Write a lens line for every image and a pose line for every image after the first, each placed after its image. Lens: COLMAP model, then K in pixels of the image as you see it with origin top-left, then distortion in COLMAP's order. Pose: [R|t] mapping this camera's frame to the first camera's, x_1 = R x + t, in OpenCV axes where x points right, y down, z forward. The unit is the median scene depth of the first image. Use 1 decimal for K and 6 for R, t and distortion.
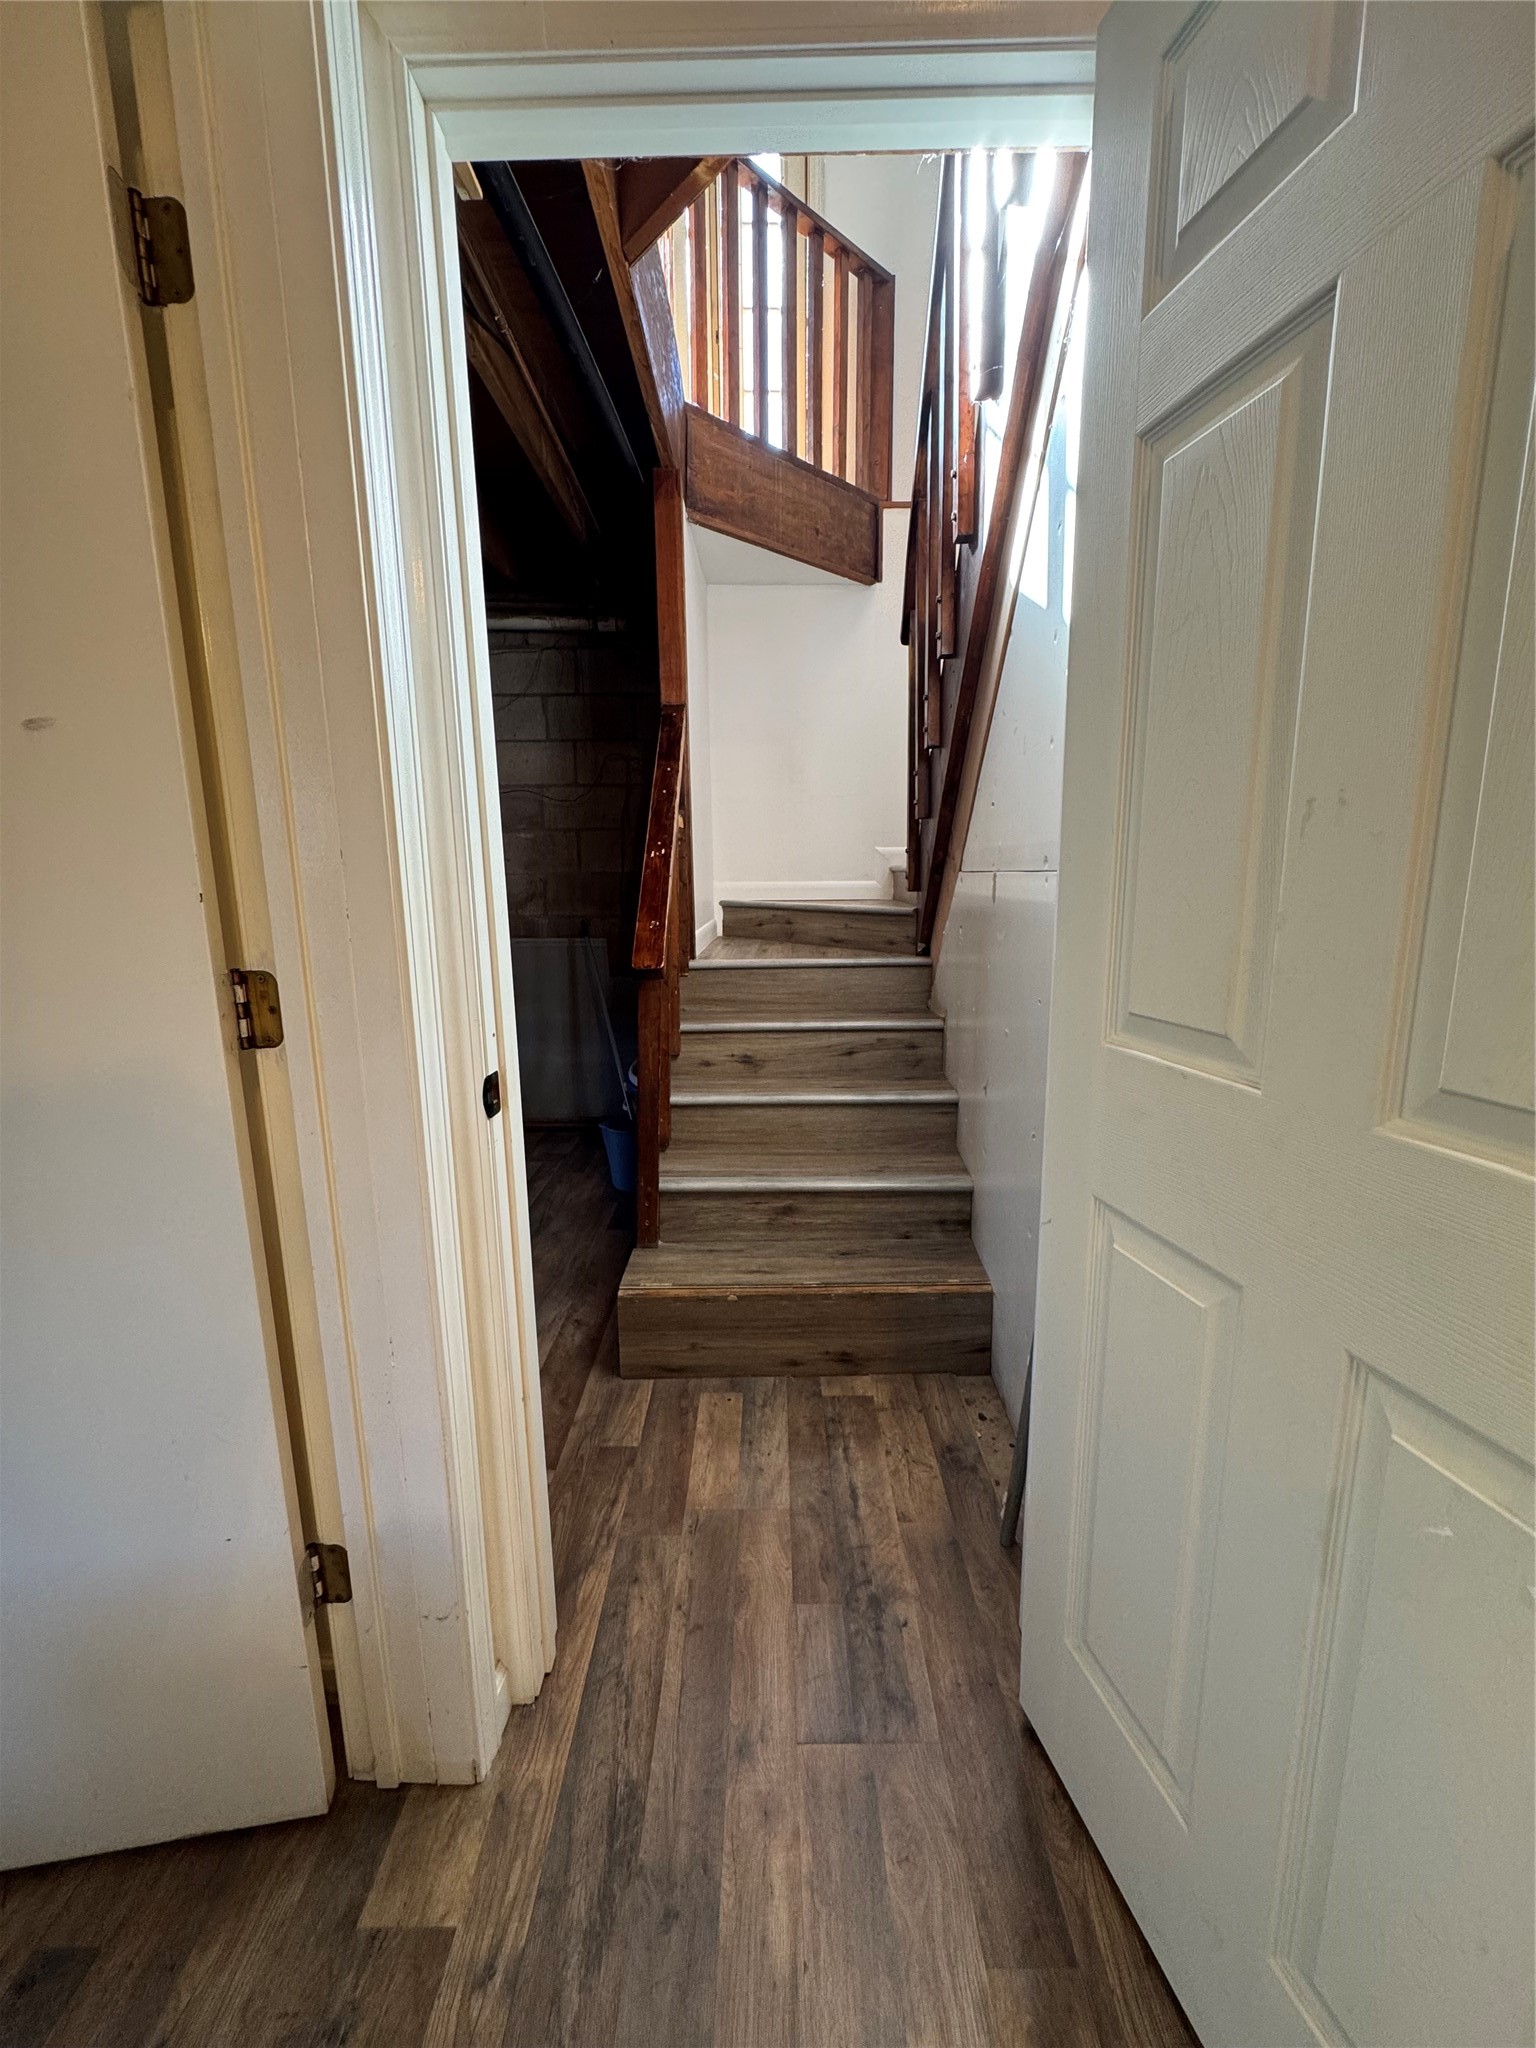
lens RADIAL K [[815.6, 0, 769.0], [0, 815.6, 1021.5], [0, 0, 1]] dist [-0.001698, -0.000023]
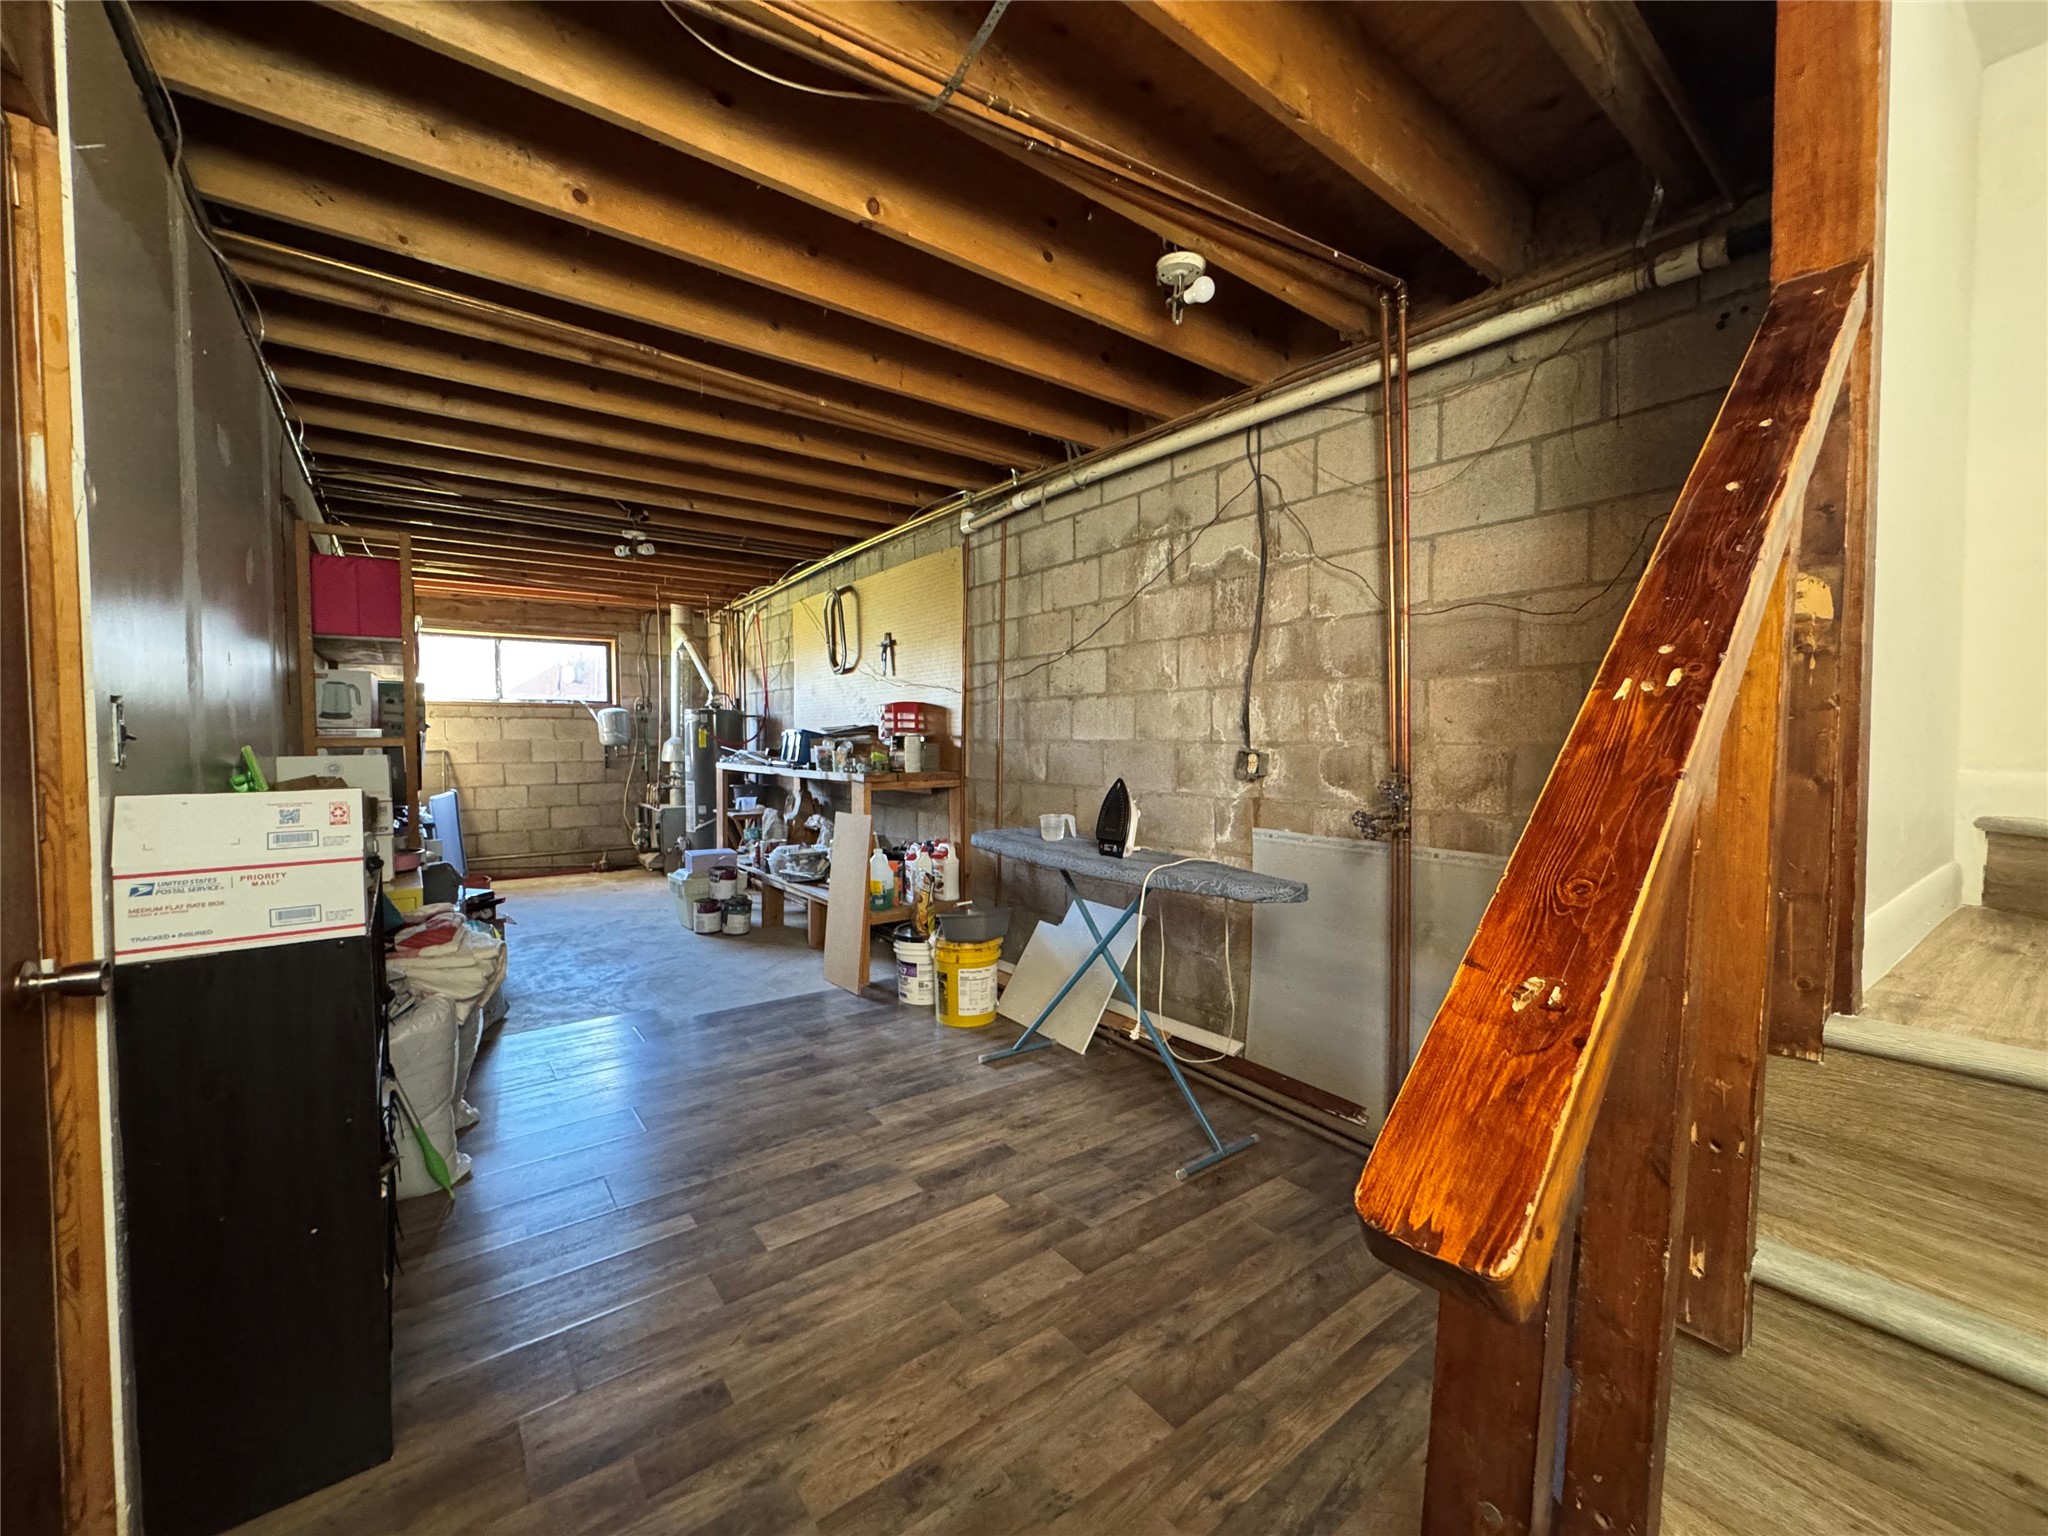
lens RADIAL K [[815.6, 0, 1019.3], [0, 815.6, 772.9], [0, 0, 1]] dist [-0.001698, -0.000023]
pose [[0.603086, 0.041737, -0.796584, -0.027670], [-0.147738, 0.987197, -0.060127, -0.078616], [0.783876, 0.153948, 0.601531, 0.401995]]
